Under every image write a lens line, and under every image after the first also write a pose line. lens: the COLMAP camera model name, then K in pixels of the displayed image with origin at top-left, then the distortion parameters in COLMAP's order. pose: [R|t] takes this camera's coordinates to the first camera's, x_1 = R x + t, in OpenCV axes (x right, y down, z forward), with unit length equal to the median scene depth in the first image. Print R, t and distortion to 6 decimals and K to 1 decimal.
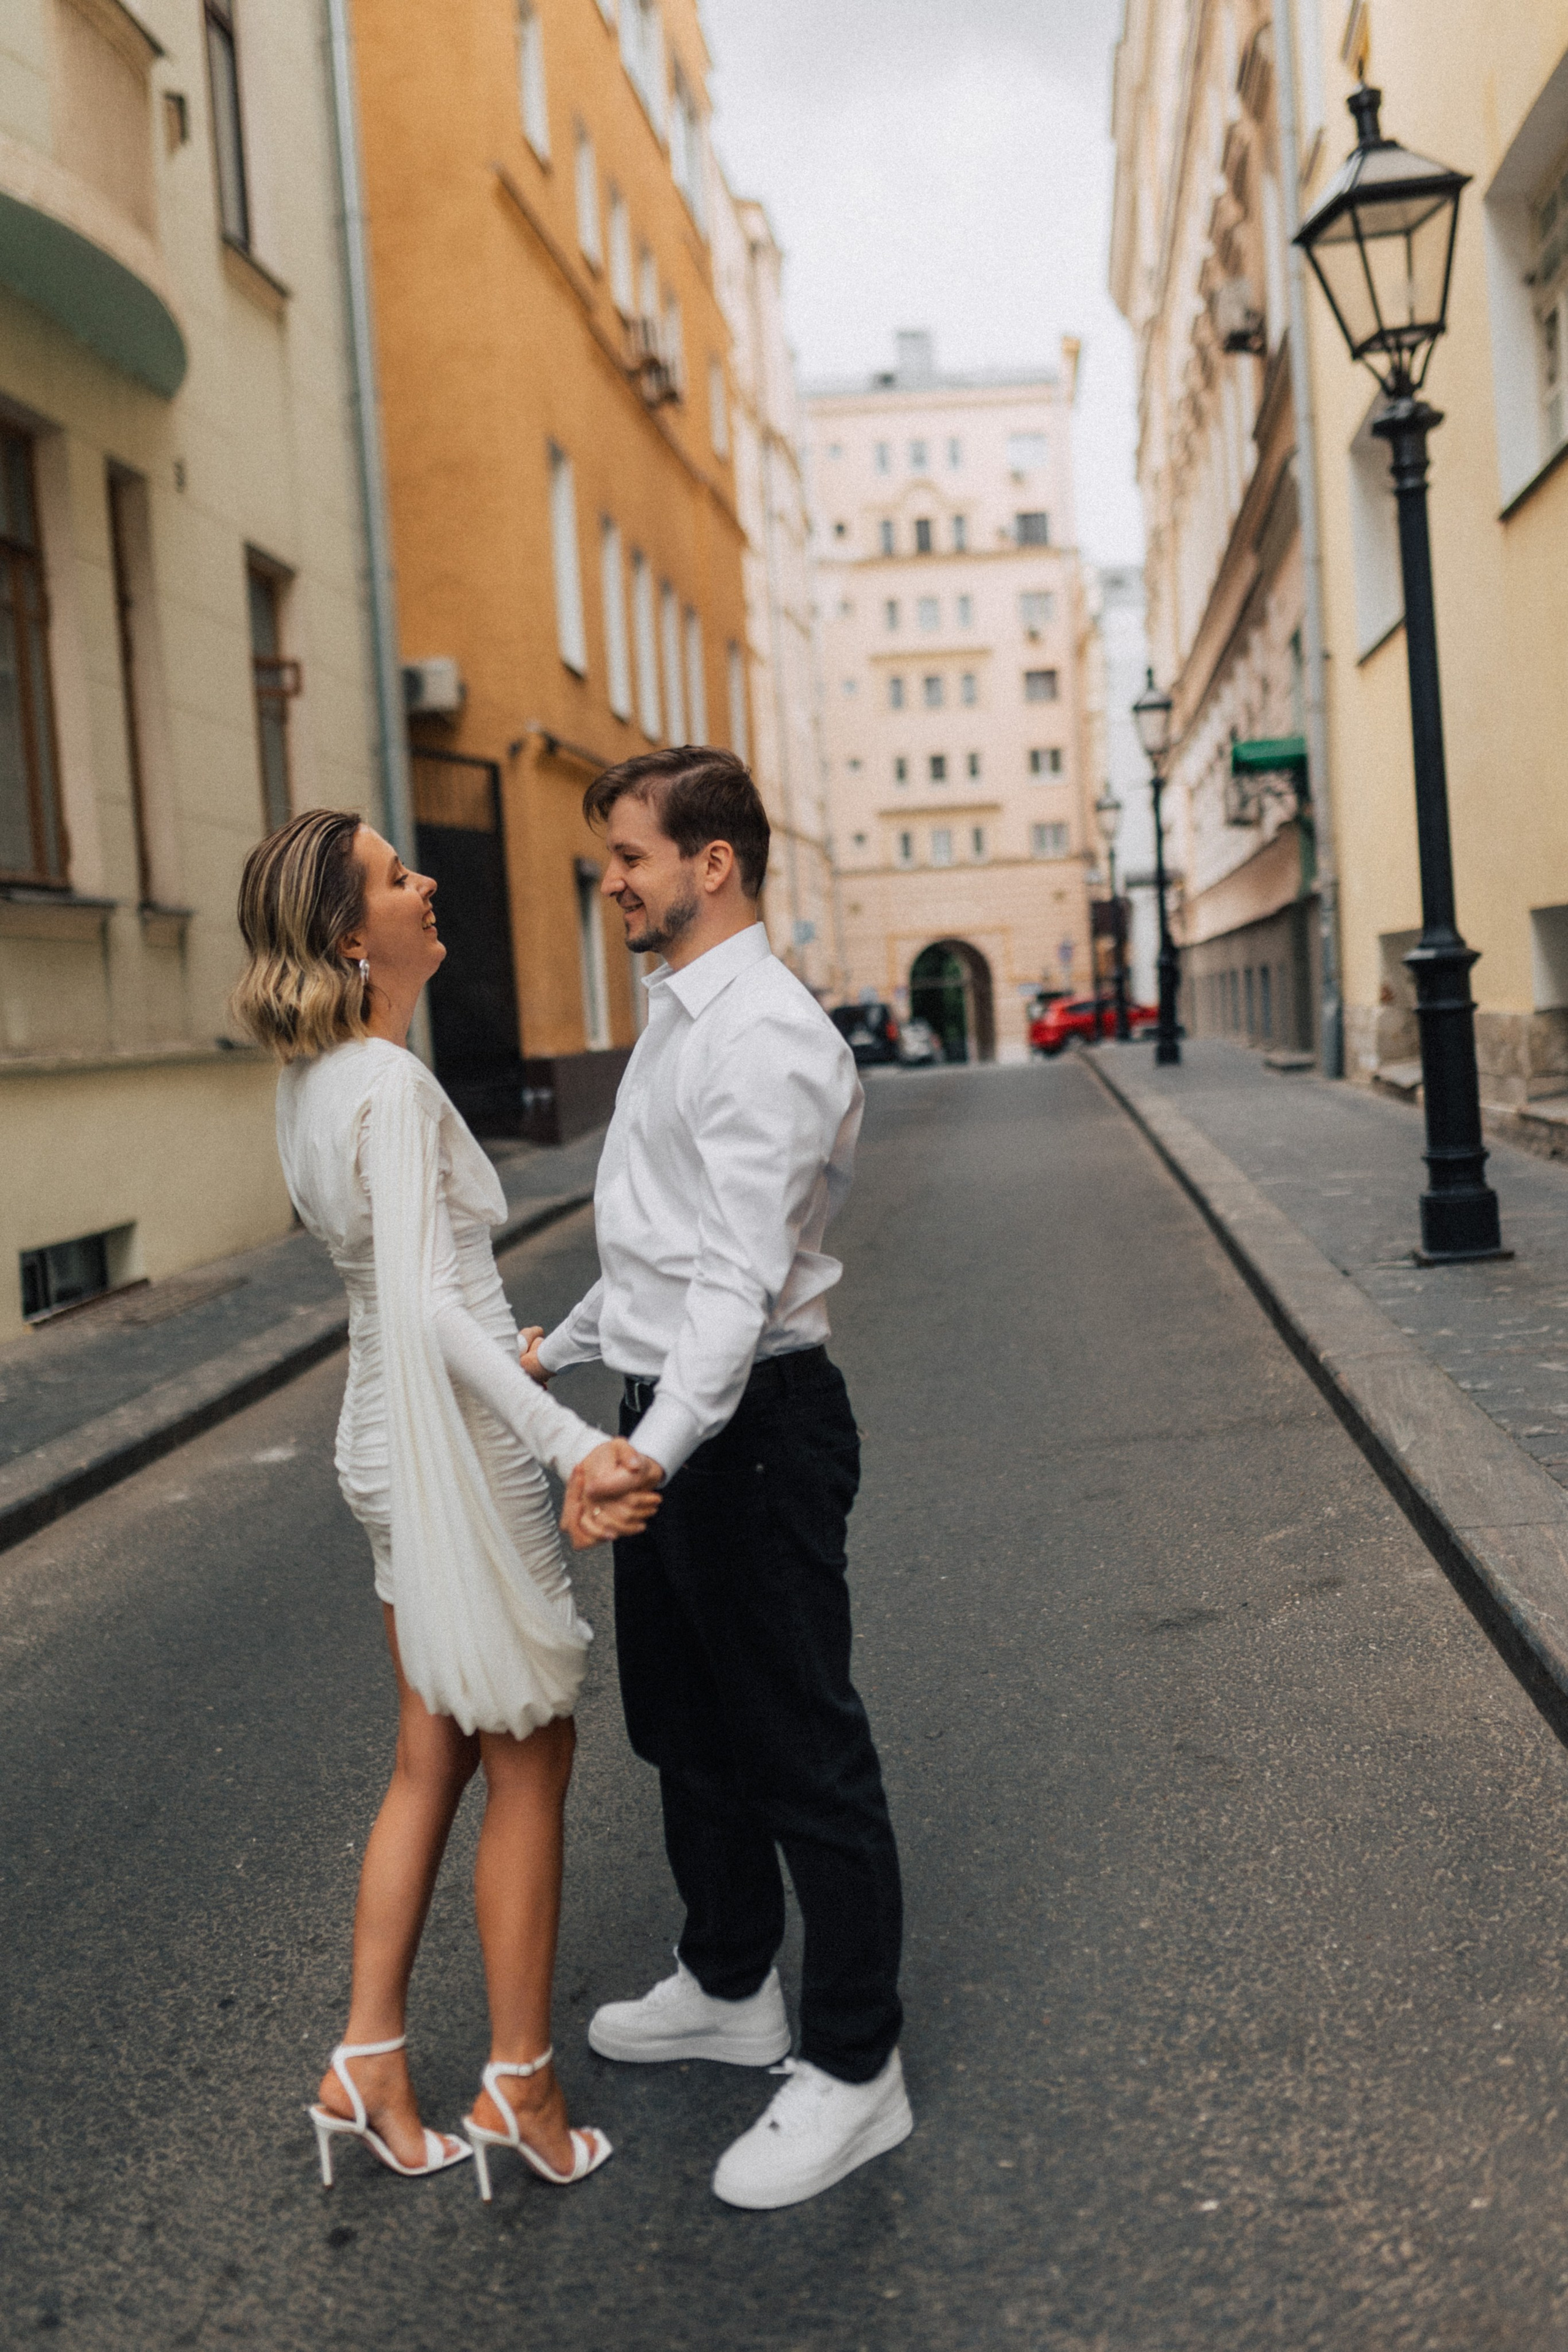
lens RADIAL K [[2352.5, 0, 788.1], [0, 2352.5, 1167.7], [0, 0, 1]] dist [0.002967, 0.009390]
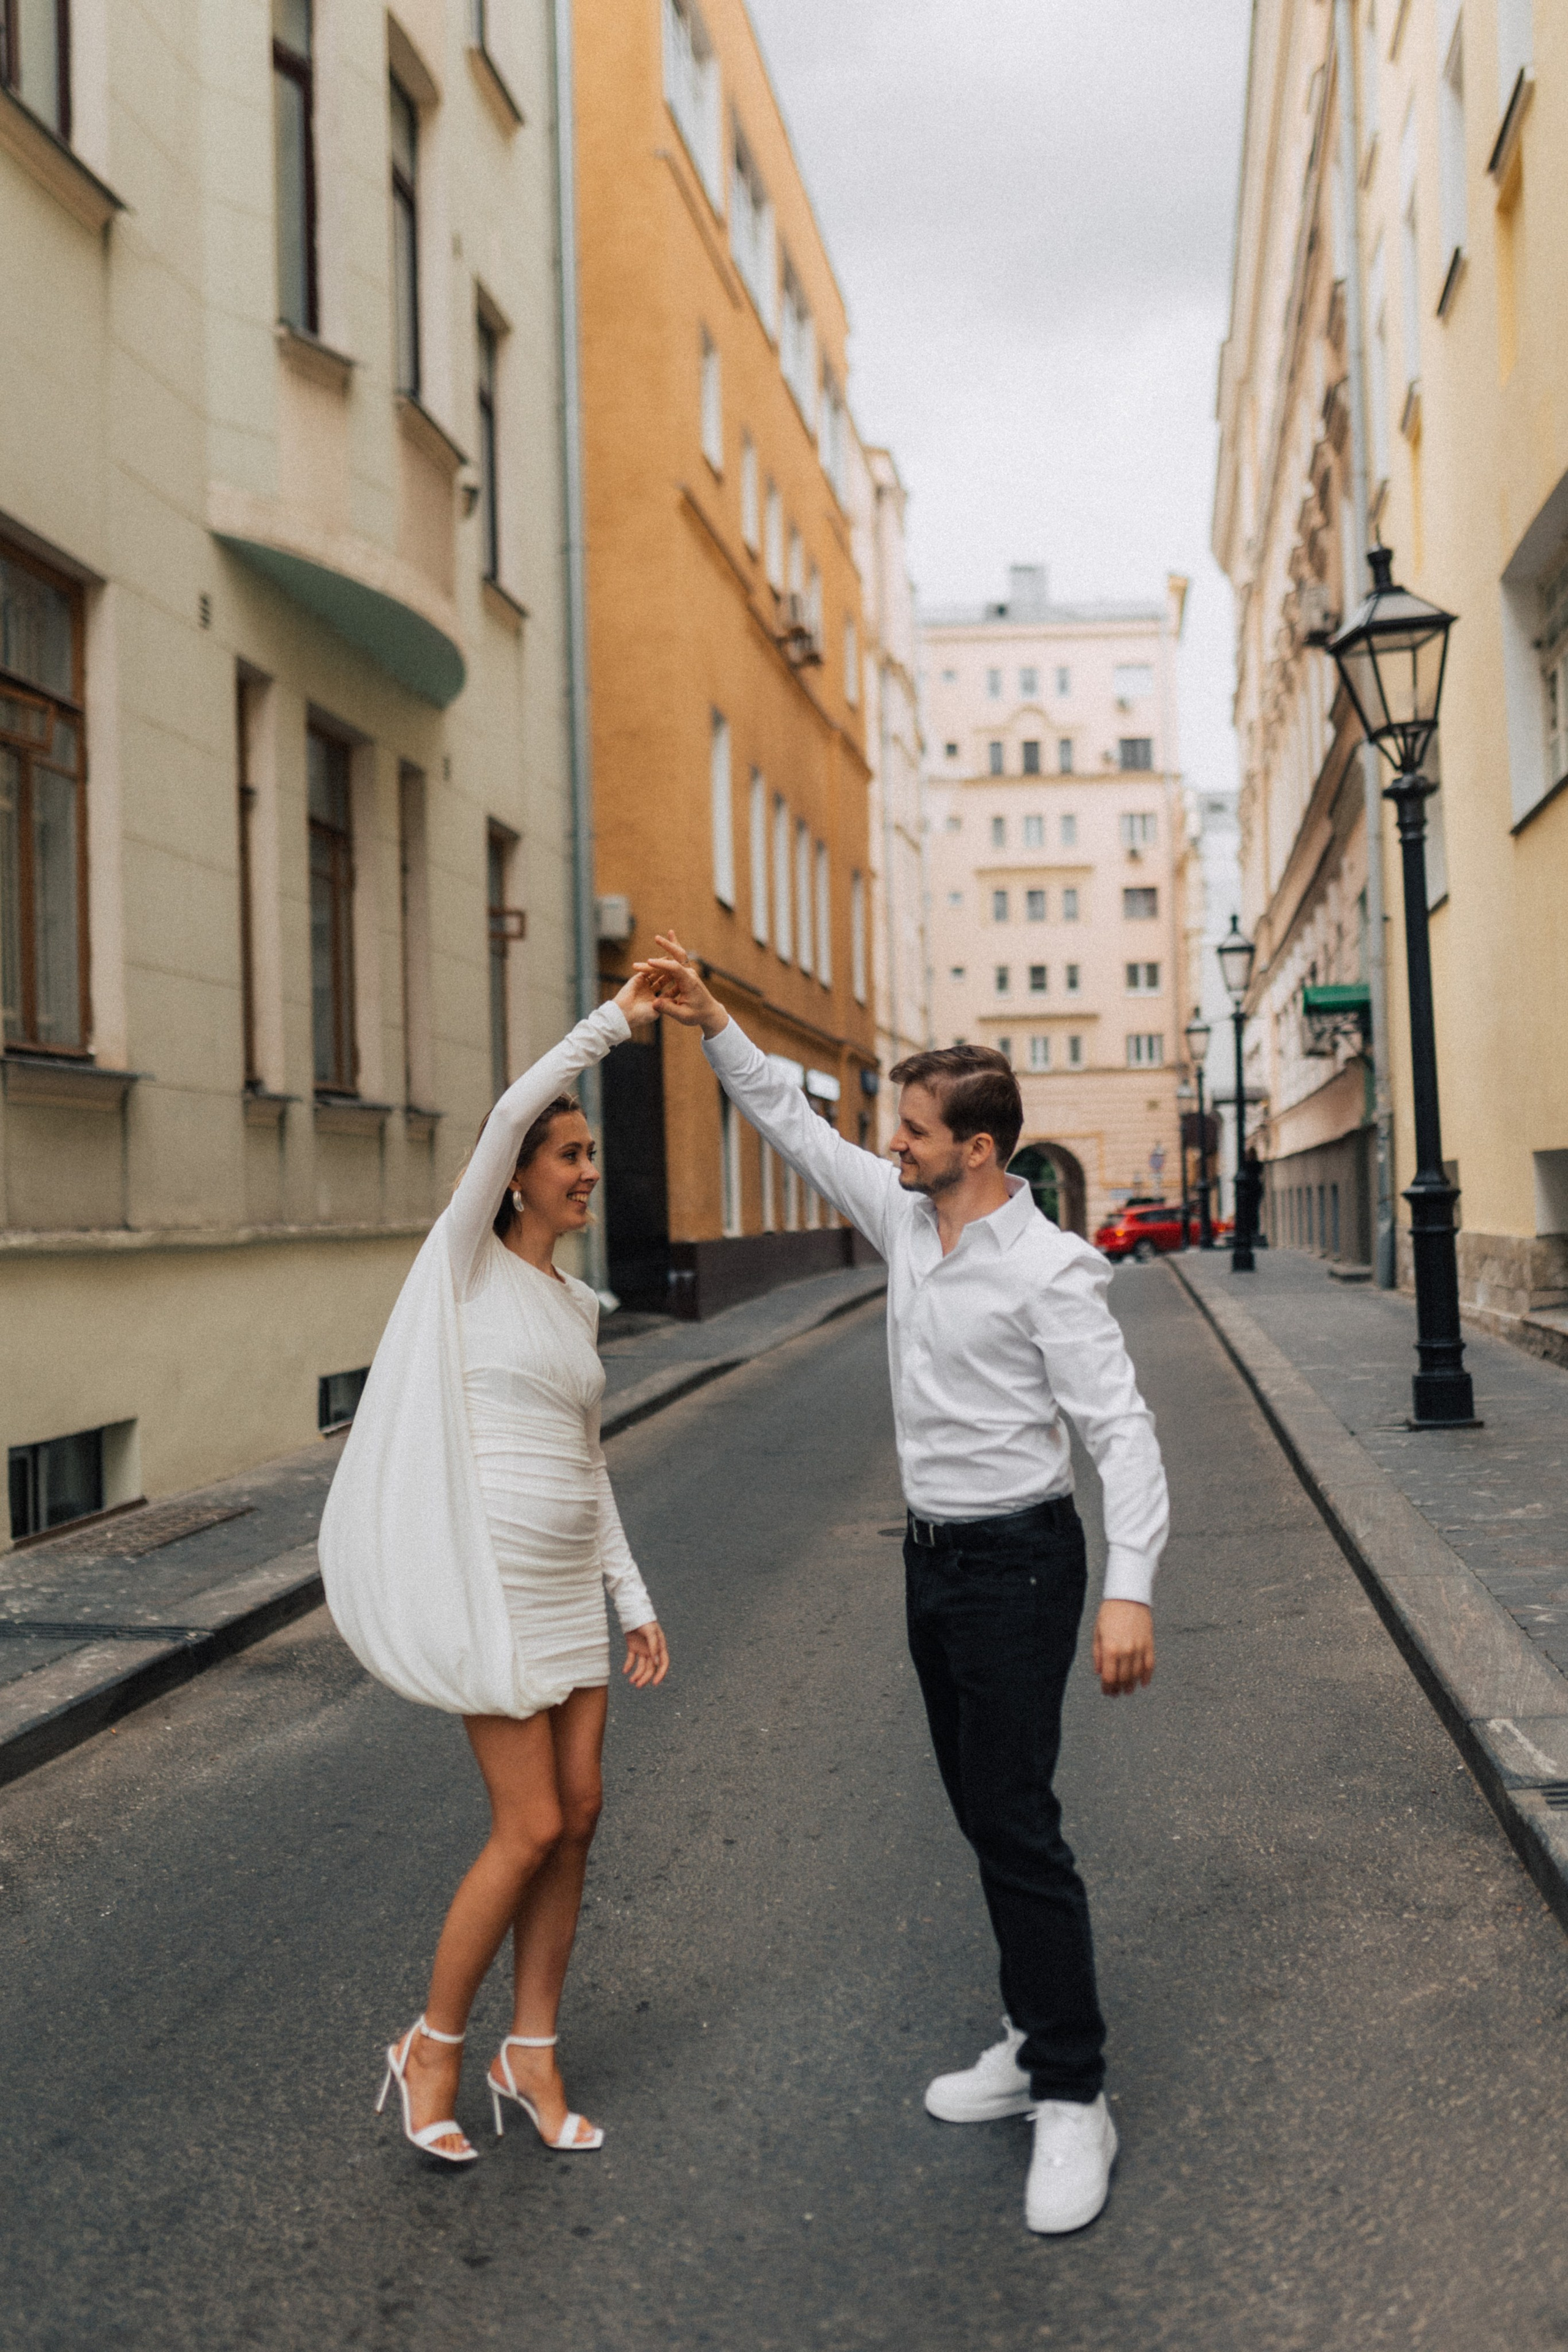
lens RADIAL K [[2657.0, 0, 746.3], [0, 2657.0, 1103.3], [0, 0, 1]] dist [-0.006368, -0.014435]
pose [[0.998434, 0.037452, -0.041551, -0.030955], [-0.041506, 0.993975, -0.101448, 0.019688], [0.037501, 0.103013, 0.993973, -0.357559]]
